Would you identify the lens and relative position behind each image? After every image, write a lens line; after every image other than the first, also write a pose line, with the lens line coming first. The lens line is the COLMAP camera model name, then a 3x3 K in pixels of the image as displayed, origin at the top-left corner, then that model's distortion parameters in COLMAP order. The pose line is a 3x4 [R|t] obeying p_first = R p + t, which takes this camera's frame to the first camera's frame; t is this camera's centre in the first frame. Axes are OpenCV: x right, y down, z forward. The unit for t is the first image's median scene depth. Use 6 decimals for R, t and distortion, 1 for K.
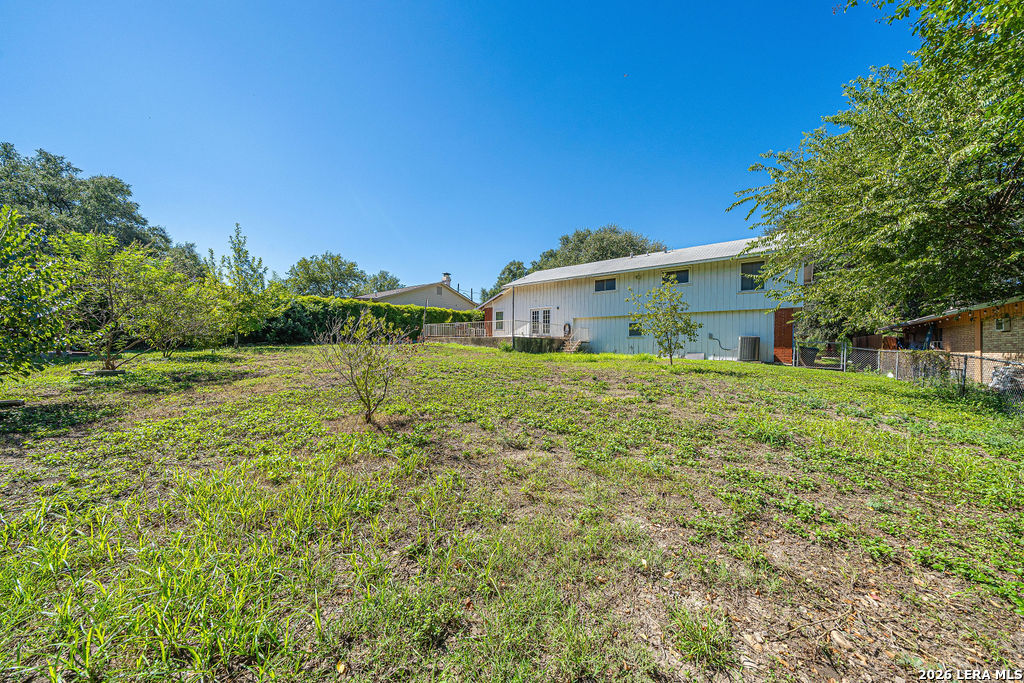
lens RADIAL K [[356.2, 0, 514.0], [0, 356.2, 345.0], [0, 0, 1]] dist [0.000580, 0.000039]
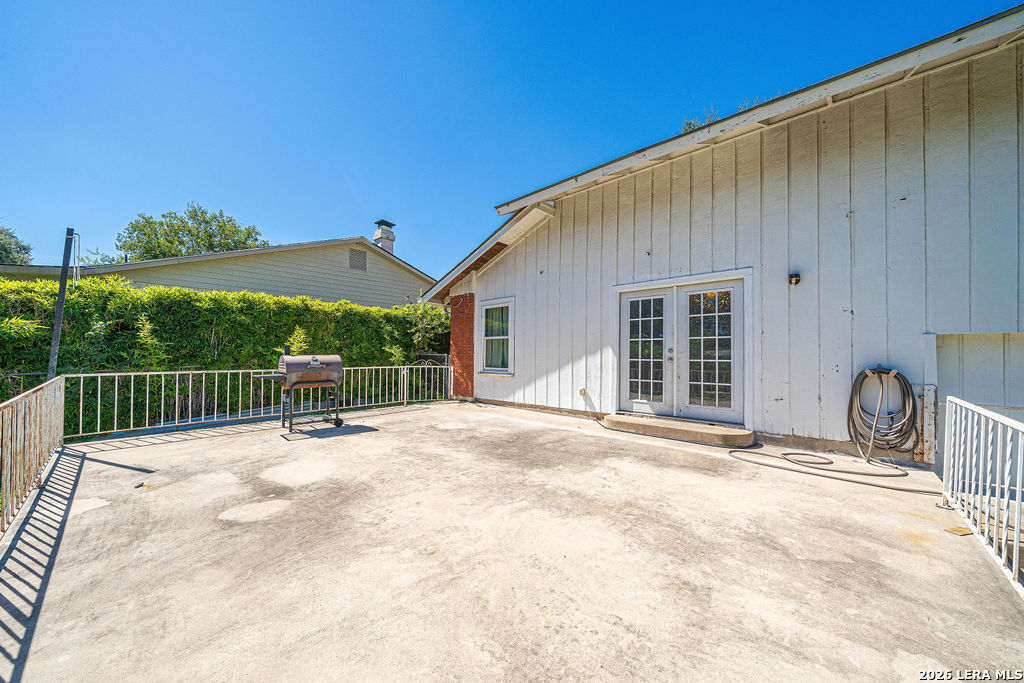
lens RADIAL K [[356.2, 0, 508.0], [0, 356.2, 348.3], [0, 0, 1]] dist [0.000580, 0.000039]
pose [[0.996137, -0.002548, -0.087771, -0.006915], [0.002320, 0.999994, -0.002699, -0.064152], [0.087777, 0.002485, 0.996137, 0.767639]]
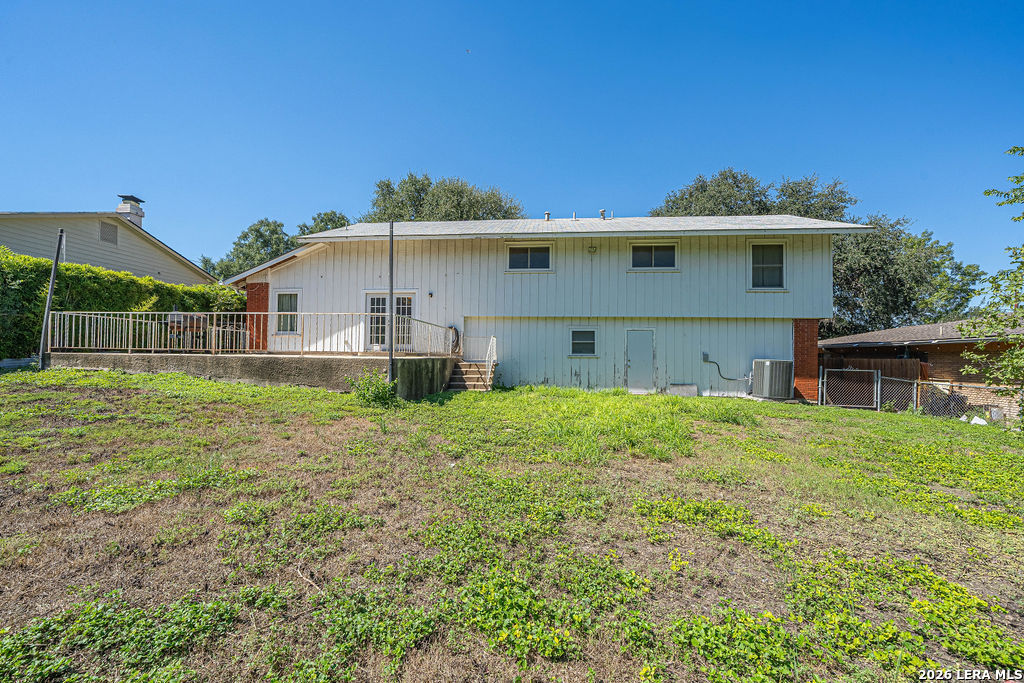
lens RADIAL K [[419.0, 0, 506.2], [0, 419.0, 347.8], [0, 0, 1]] dist [0.000694, 0.000445]
pose [[0.845352, 0.012325, 0.534067, -0.096641], [-0.010008, 0.999924, -0.007235, -0.024602], [-0.534116, 0.000771, 0.845411, 0.423868]]
